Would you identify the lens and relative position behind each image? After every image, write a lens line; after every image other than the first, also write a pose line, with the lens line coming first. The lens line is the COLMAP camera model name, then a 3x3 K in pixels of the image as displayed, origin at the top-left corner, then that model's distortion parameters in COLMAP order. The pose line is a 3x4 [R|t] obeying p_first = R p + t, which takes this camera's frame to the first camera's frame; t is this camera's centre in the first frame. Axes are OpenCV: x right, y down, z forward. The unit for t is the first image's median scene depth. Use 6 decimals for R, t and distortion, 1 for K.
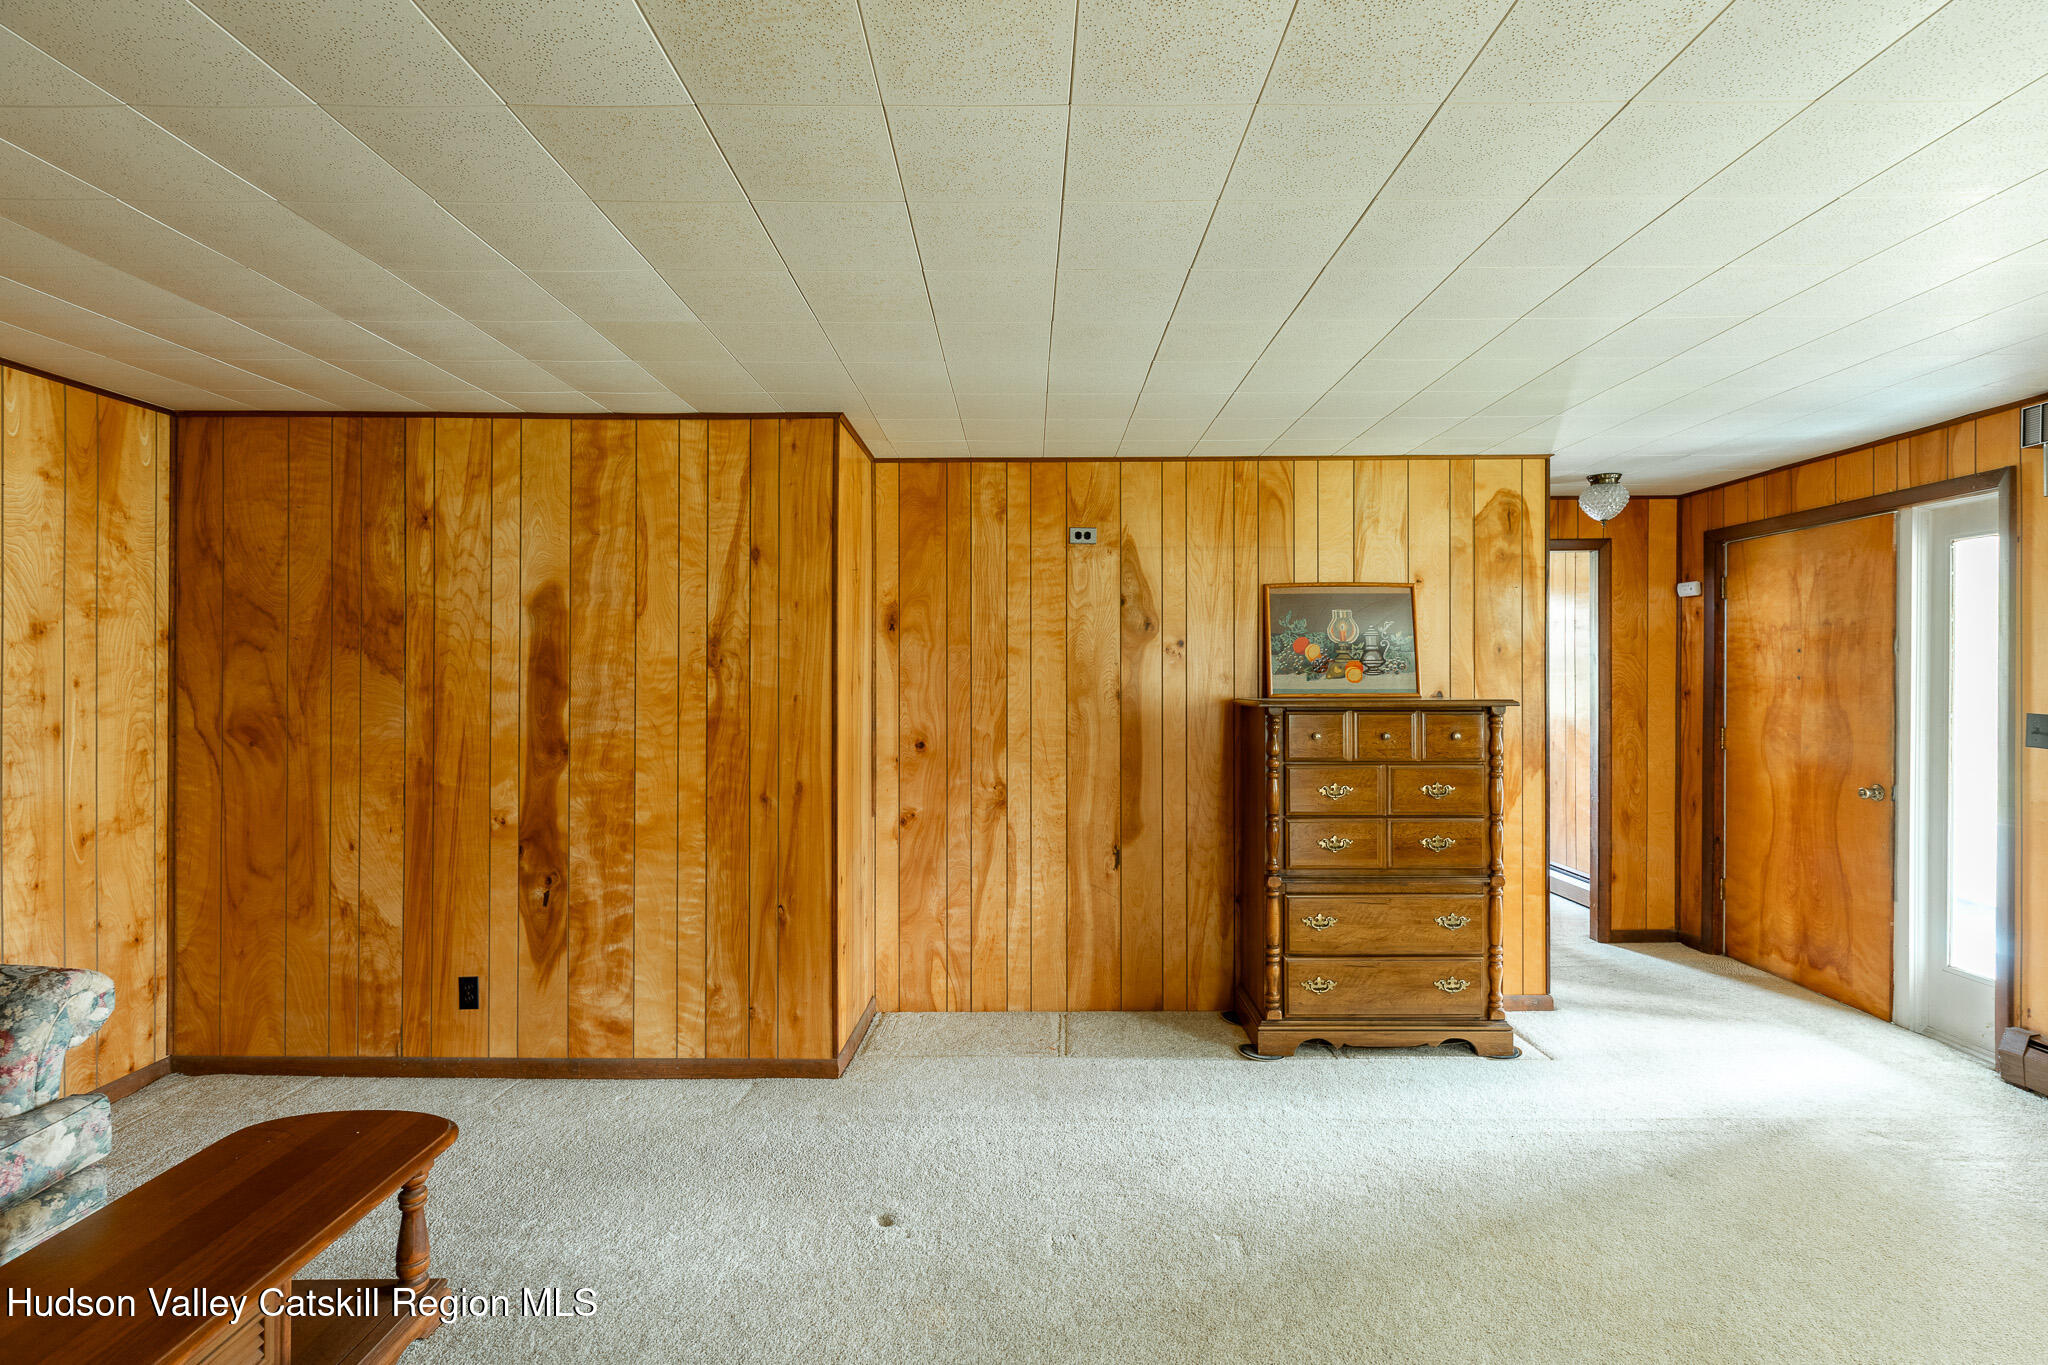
lens RADIAL K [[937.8, 0, 1024.0], [0, 937.8, 677.4], [0, 0, 1]] dist [-0.003324, -0.000236]
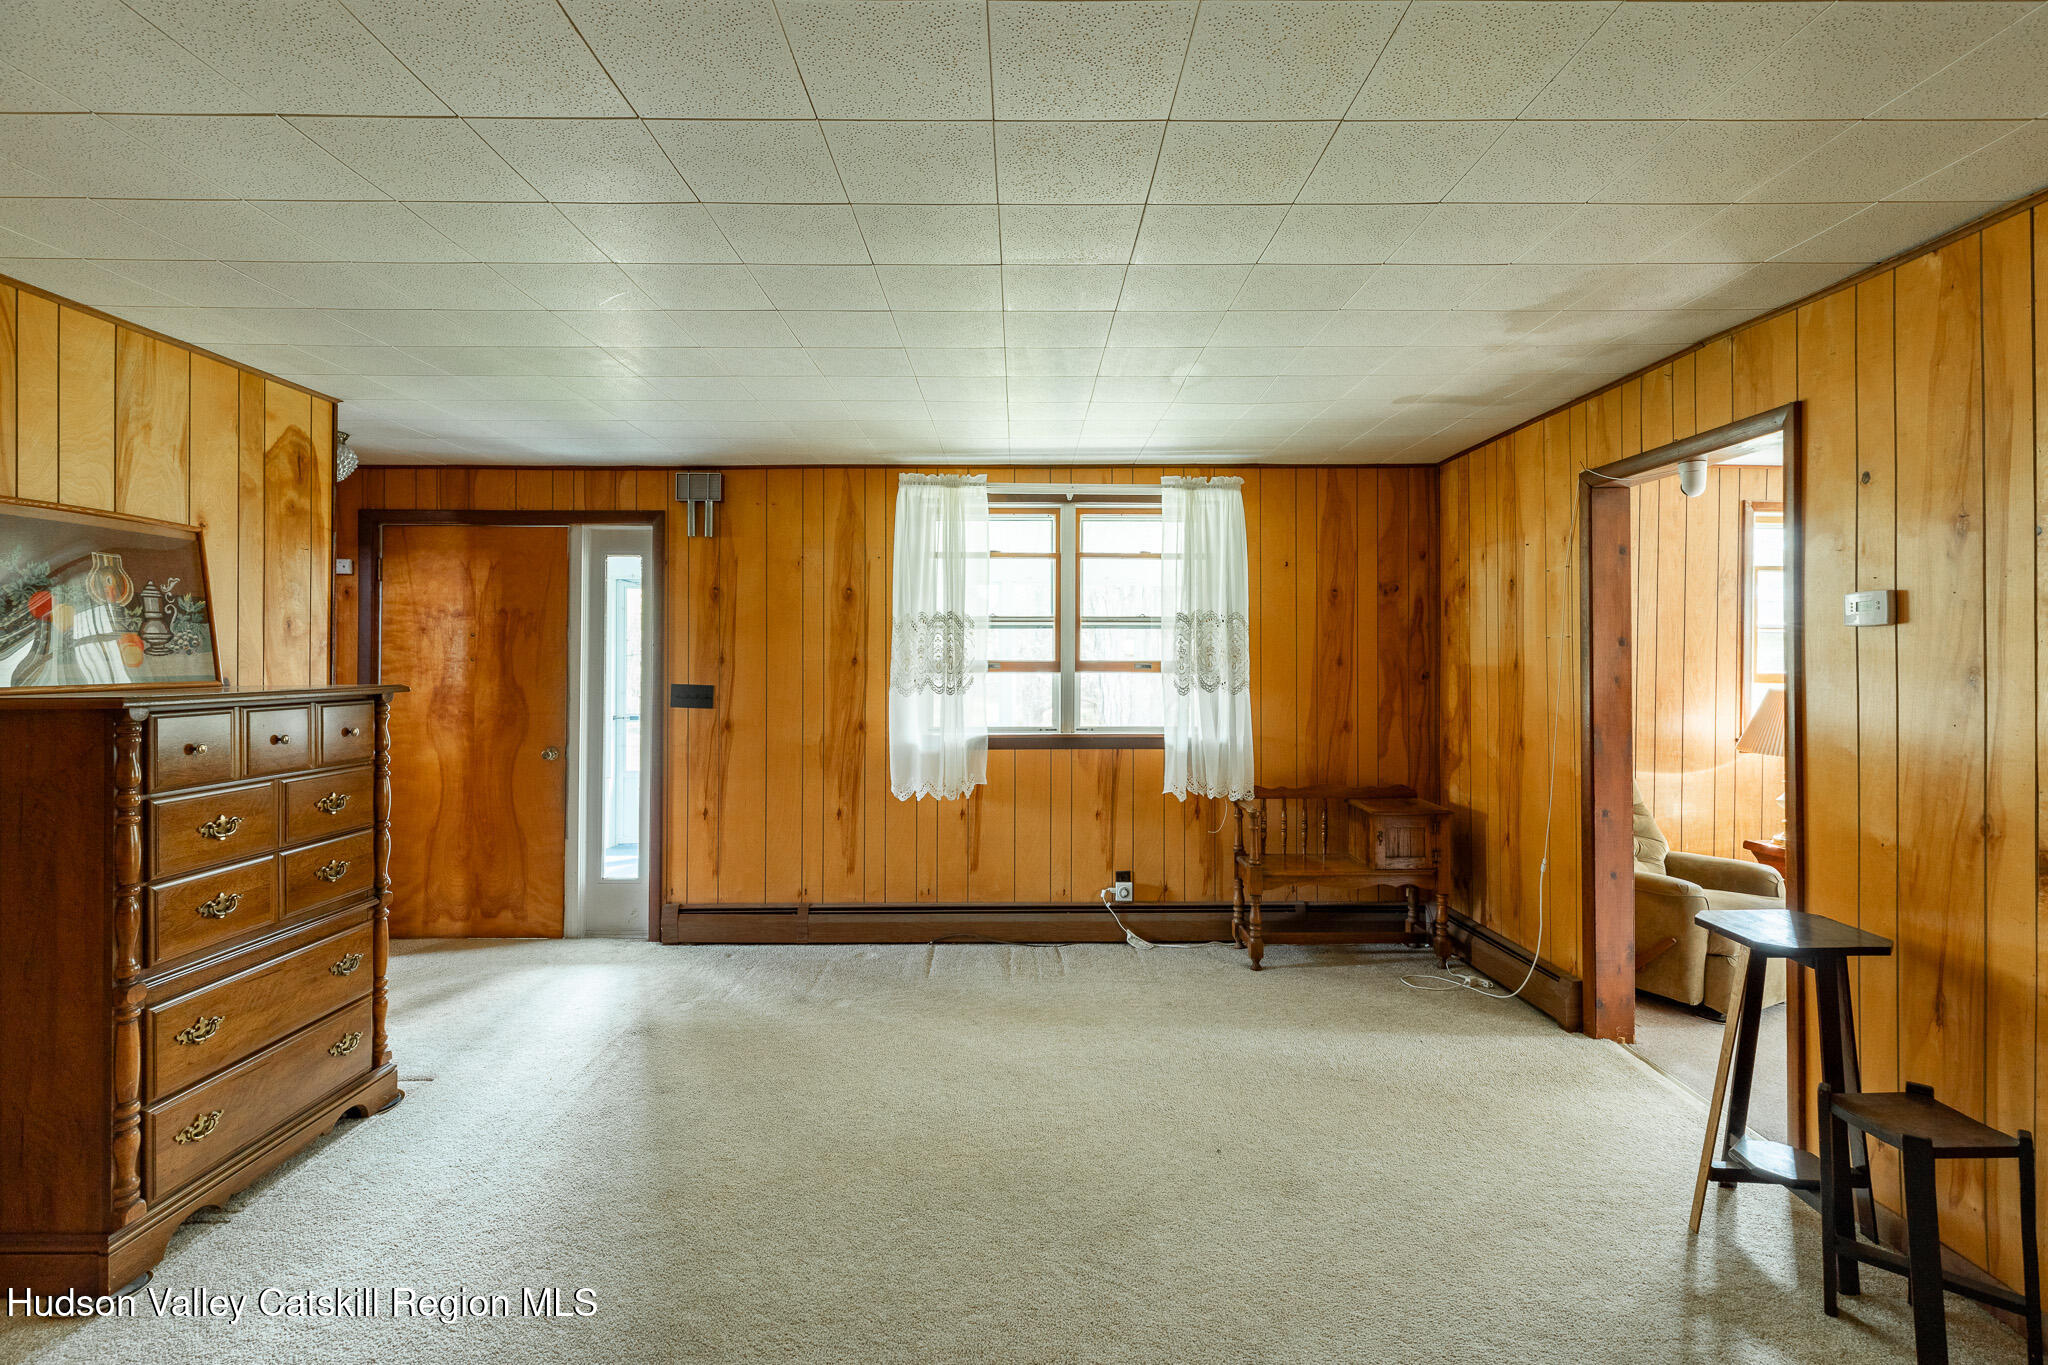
lens RADIAL K [[937.8, 0, 1050.9], [0, 937.8, 655.9], [0, 0, 1]] dist [-0.003324, -0.000236]
pose [[-0.032215, 0.003782, 0.999474, -0.320204], [-0.000431, 0.999993, -0.003798, 0.000050], [-0.999481, -0.000553, -0.032213, 0.377329]]
